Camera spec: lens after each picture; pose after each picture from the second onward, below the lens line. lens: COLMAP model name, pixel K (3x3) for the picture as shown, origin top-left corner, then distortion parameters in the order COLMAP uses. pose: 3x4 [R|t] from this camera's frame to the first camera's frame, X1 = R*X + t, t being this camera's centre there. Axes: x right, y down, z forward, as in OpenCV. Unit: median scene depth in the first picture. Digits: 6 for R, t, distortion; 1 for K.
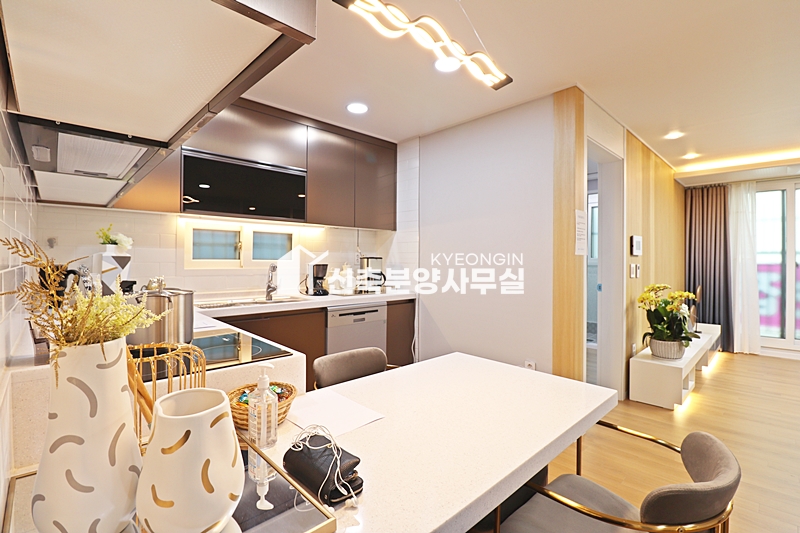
lens RADIAL K [[371.0, 0, 404.2], [0, 371.0, 260.4], [0, 0, 1]] dist [-0.005877, -0.007003]
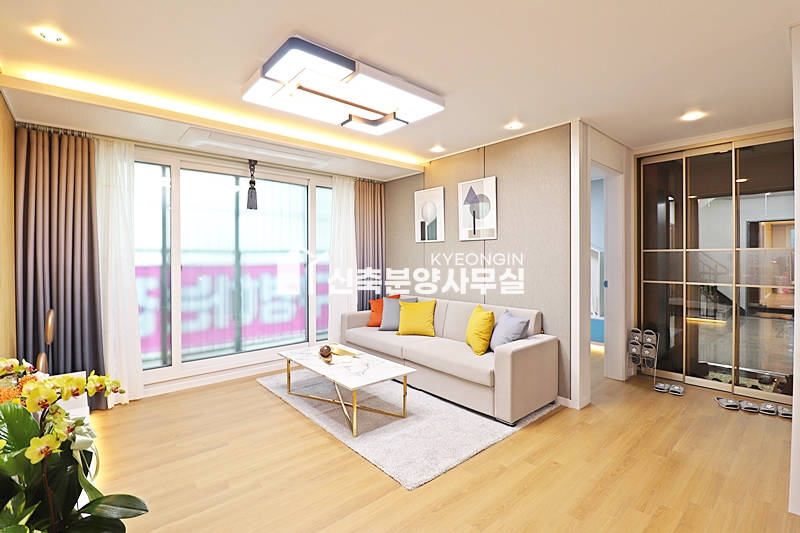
lens RADIAL K [[371.0, 0, 398.2], [0, 371.0, 260.3], [0, 0, 1]] dist [-0.005877, -0.007003]
pose [[0.118442, 0.002613, 0.992958, 0.326920], [0.011441, 0.999927, -0.003996, 0.007454], [-0.992895, 0.011833, 0.118403, 0.419450]]
